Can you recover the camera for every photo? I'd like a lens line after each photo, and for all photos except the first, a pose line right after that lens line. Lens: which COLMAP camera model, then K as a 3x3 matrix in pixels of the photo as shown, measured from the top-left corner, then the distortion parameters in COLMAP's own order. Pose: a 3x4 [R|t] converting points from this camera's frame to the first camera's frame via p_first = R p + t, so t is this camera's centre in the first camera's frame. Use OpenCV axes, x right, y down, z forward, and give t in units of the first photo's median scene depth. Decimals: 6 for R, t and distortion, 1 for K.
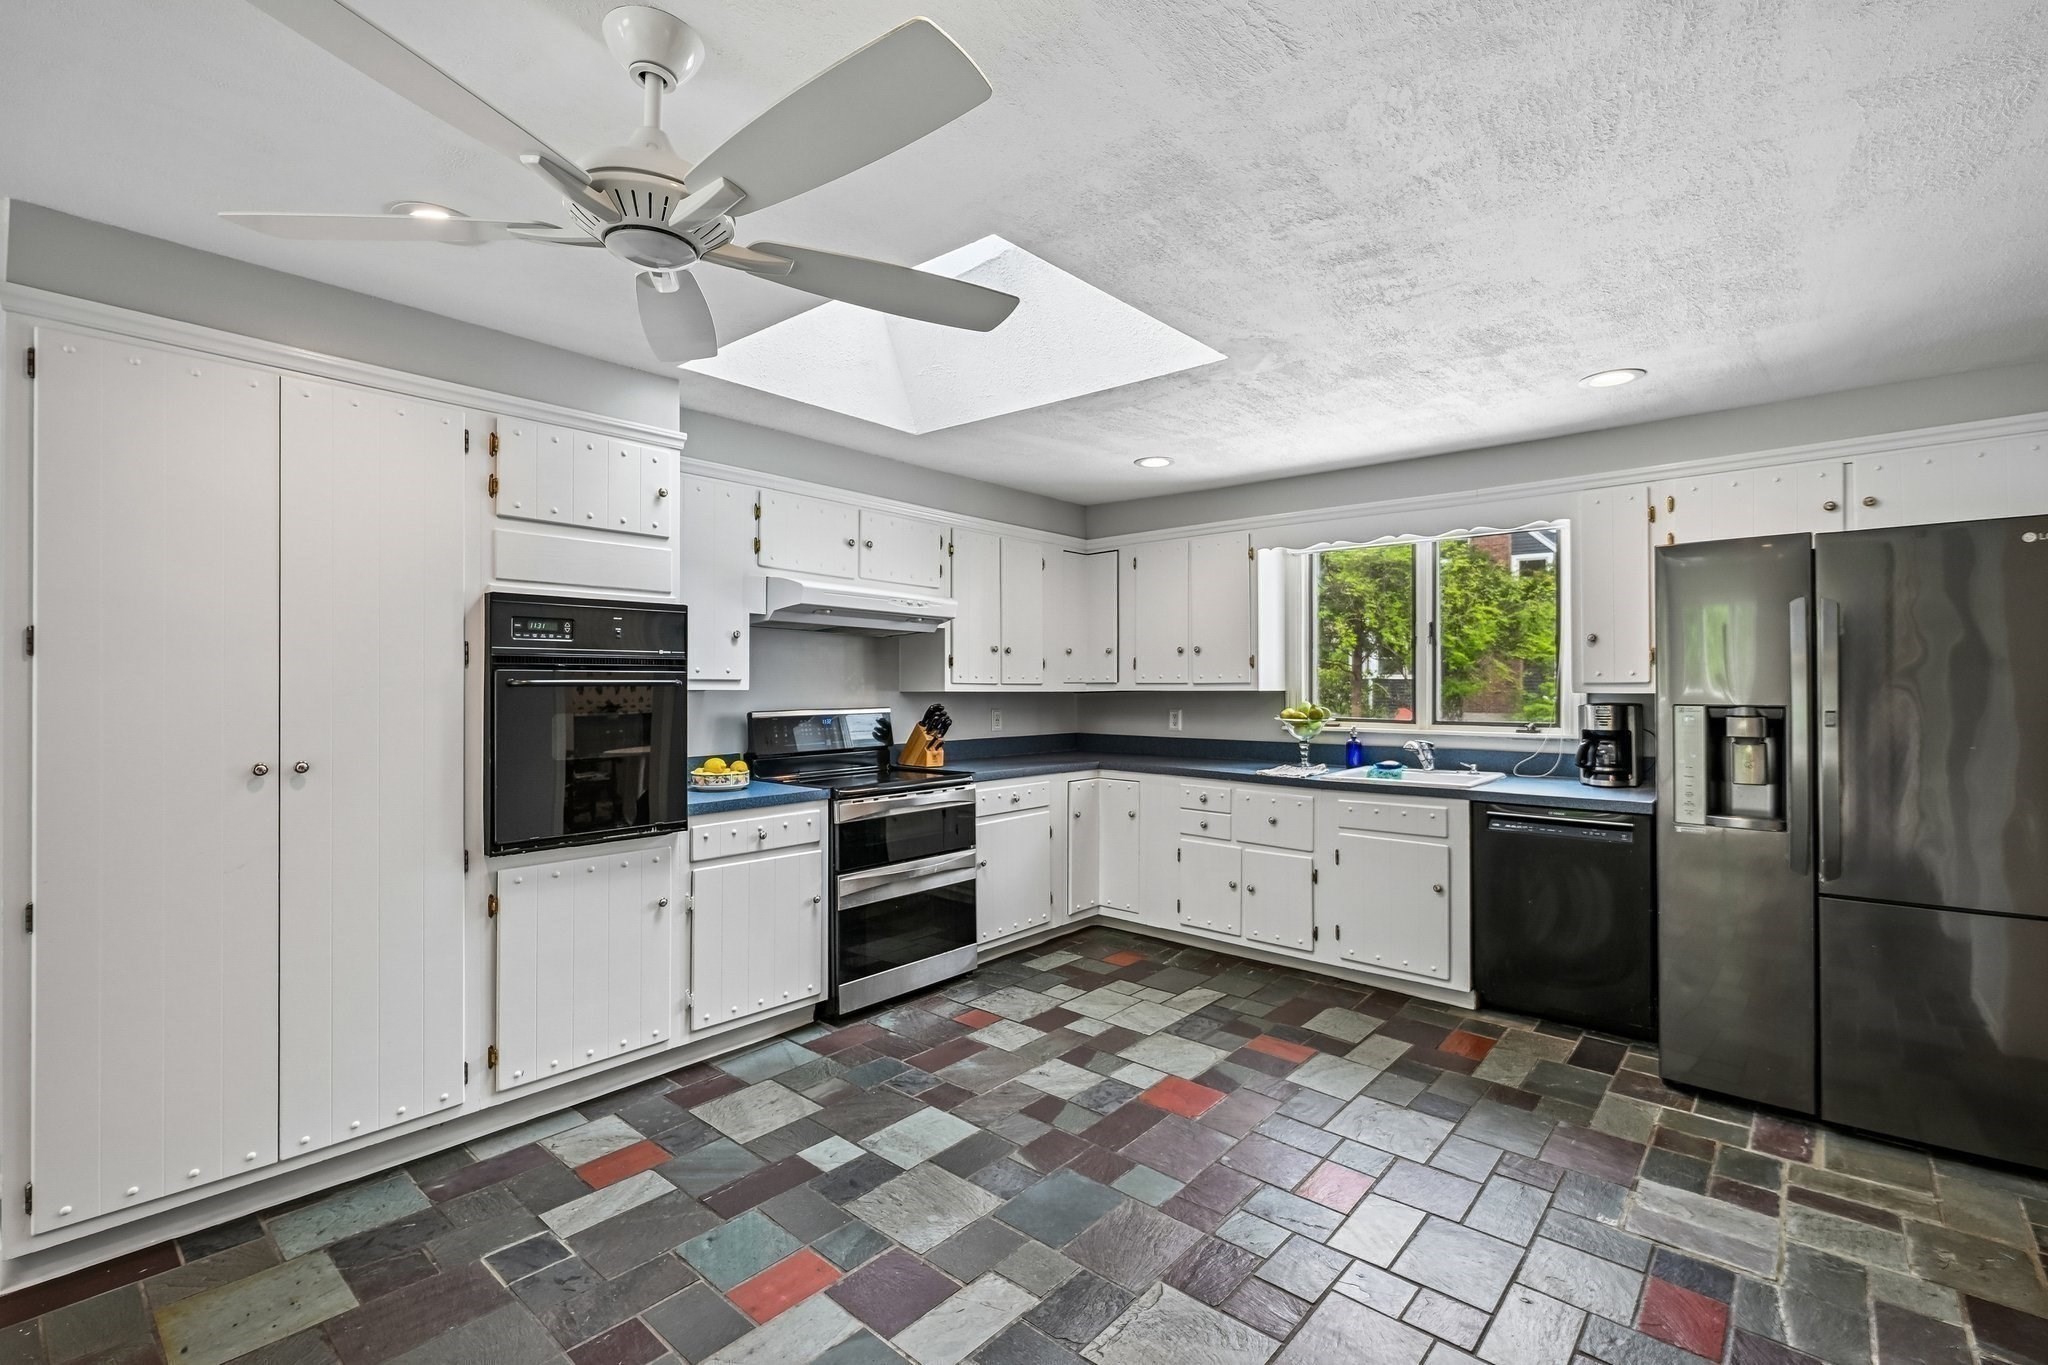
lens RADIAL K [[921.1, 0, 1024.0], [0, 921.1, 682.5], [0, 0, 1]] dist [0.000773, 0.000271]
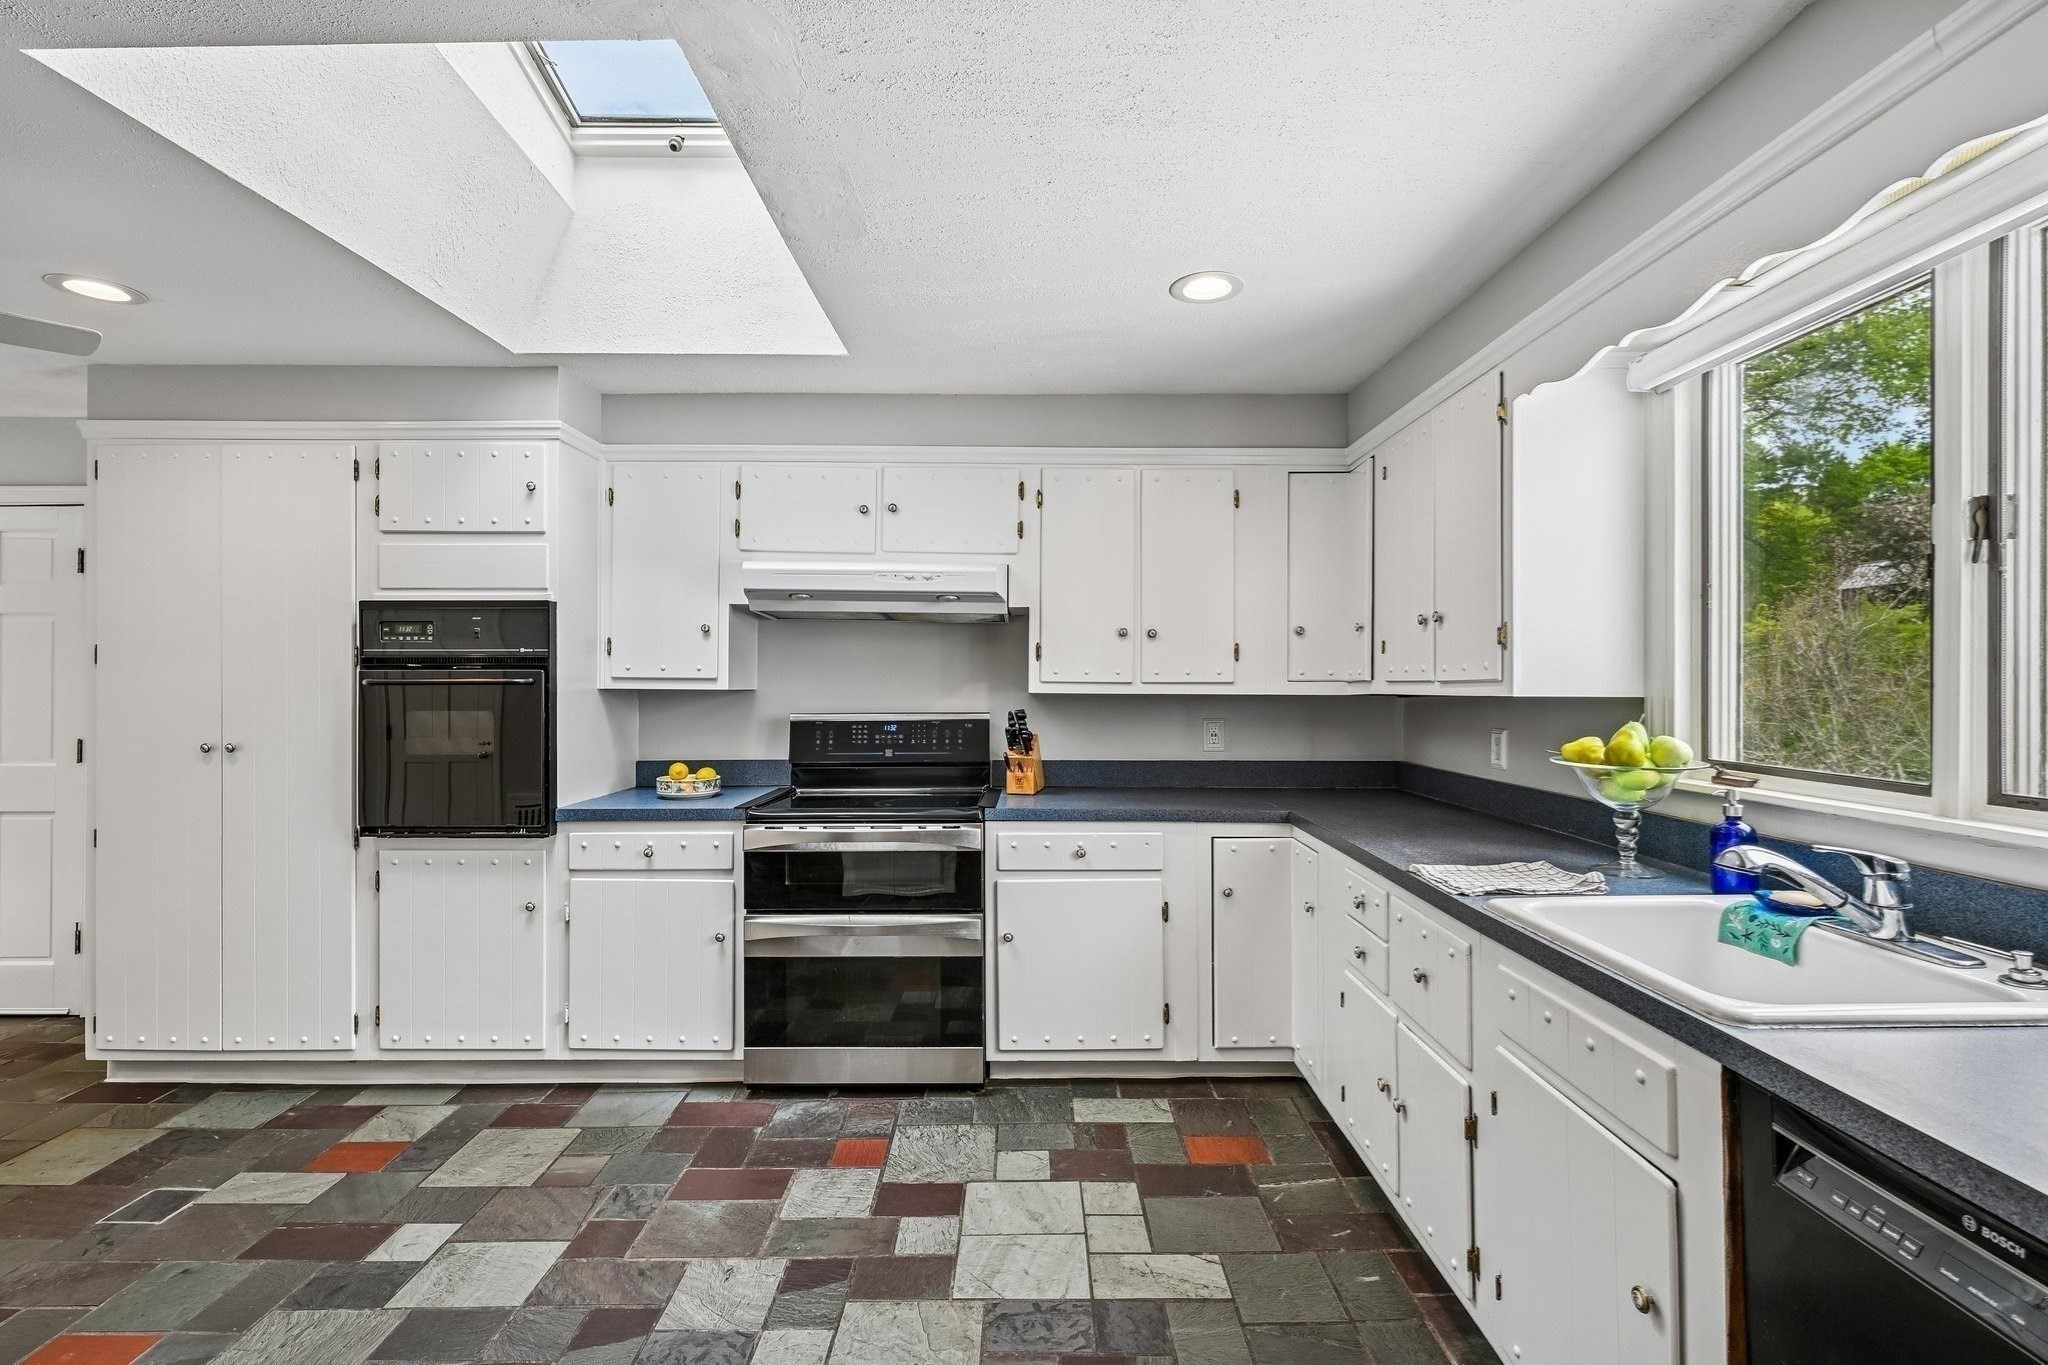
lens RADIAL K [[915.6, 0, 1024.0], [0, 915.6, 682.5], [0, 0, 1]] dist [0.000083, -0.000590]
pose [[0.653062, -0.000881, -0.757304, 0.585332], [0.001649, 0.999999, 0.000259, 0.001592], [0.757303, -0.001418, 0.653062, 0.653535]]
